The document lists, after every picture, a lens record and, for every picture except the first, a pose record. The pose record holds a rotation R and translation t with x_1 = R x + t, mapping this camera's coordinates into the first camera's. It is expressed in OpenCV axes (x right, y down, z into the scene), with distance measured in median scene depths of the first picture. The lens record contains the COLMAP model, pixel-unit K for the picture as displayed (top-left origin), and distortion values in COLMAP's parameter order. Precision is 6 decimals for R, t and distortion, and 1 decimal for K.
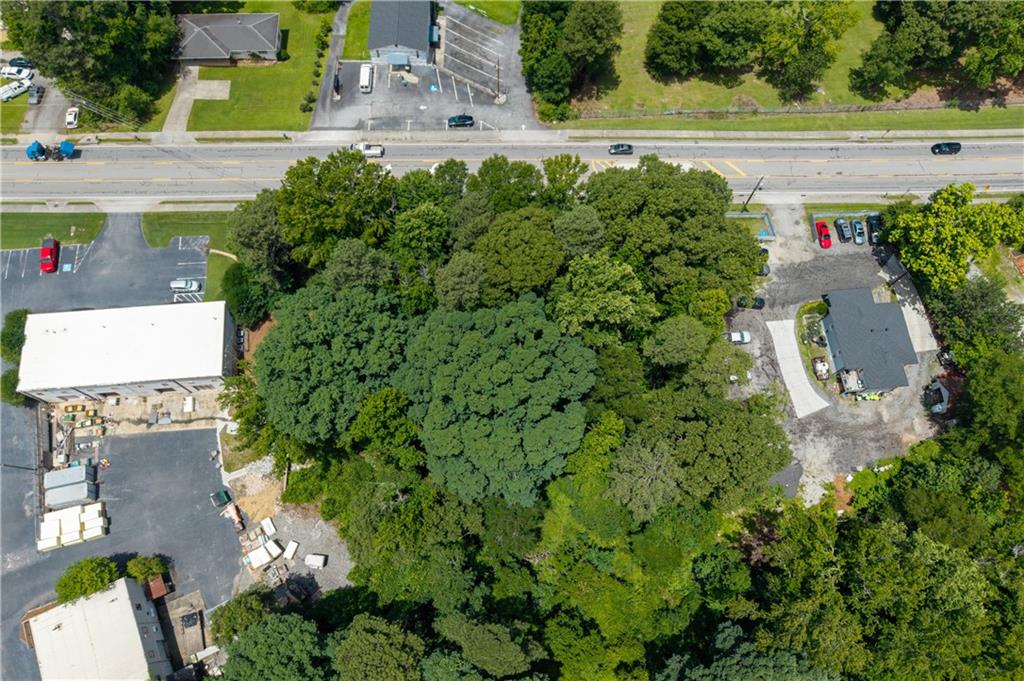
lens RADIAL K [[681.7, 0, 502.6], [0, 681.7, 332.6], [0, 0, 1]] dist [0.005695, -0.003112]
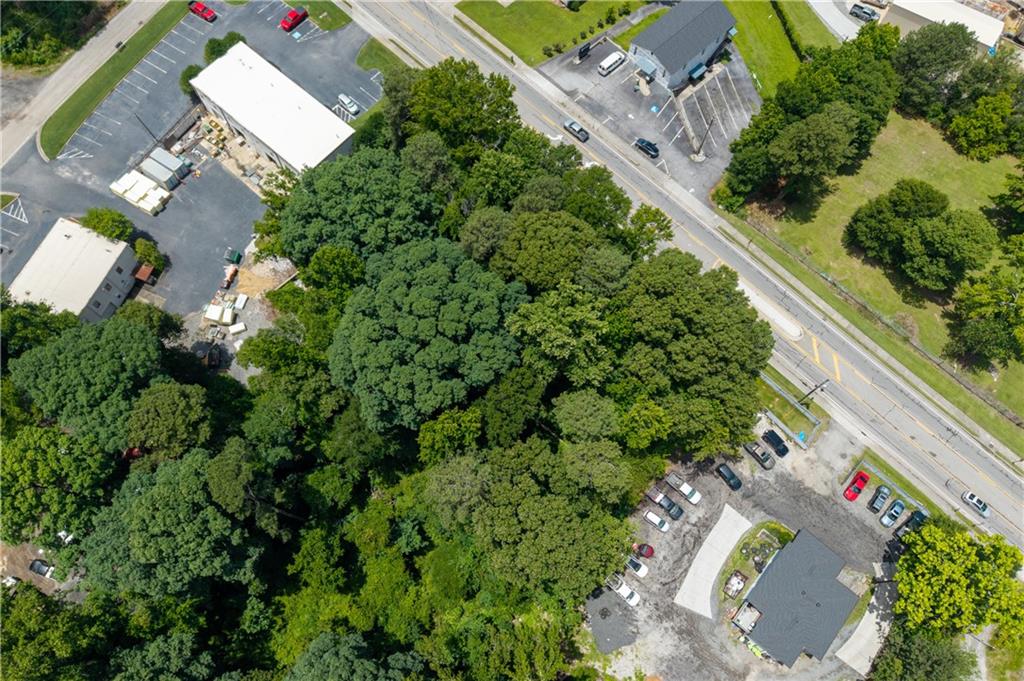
lens RADIAL K [[681.7, 0, 516.5], [0, 681.7, 348.1], [0, 0, 1]] dist [0.005695, -0.003112]
pose [[0.695389, 0.669573, -0.260971, 0.300326], [-0.676013, 0.732692, 0.078548, -0.051448], [0.243804, 0.121798, 0.962146, 0.036487]]
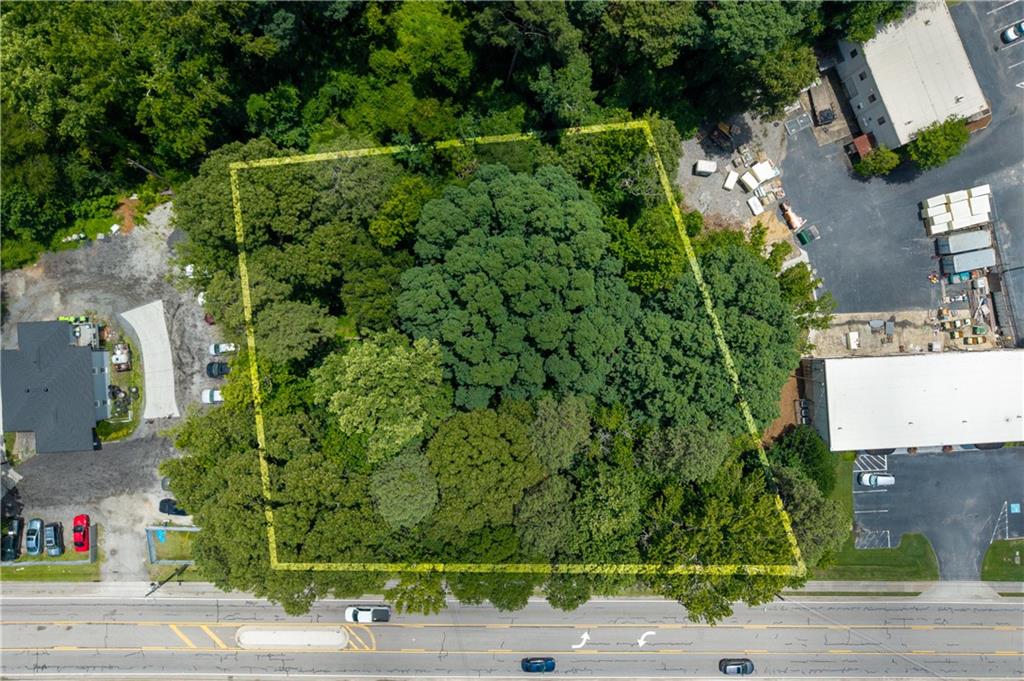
lens RADIAL K [[681.7, 0, 519.3], [0, 681.7, 350.3], [0, 0, 1]] dist [0.005695, -0.003112]
pose [[-0.998050, -0.036284, -0.050788, 0.024543], [0.016618, -0.938784, 0.344106, -0.223624], [-0.060165, 0.342591, 0.937556, 0.188663]]
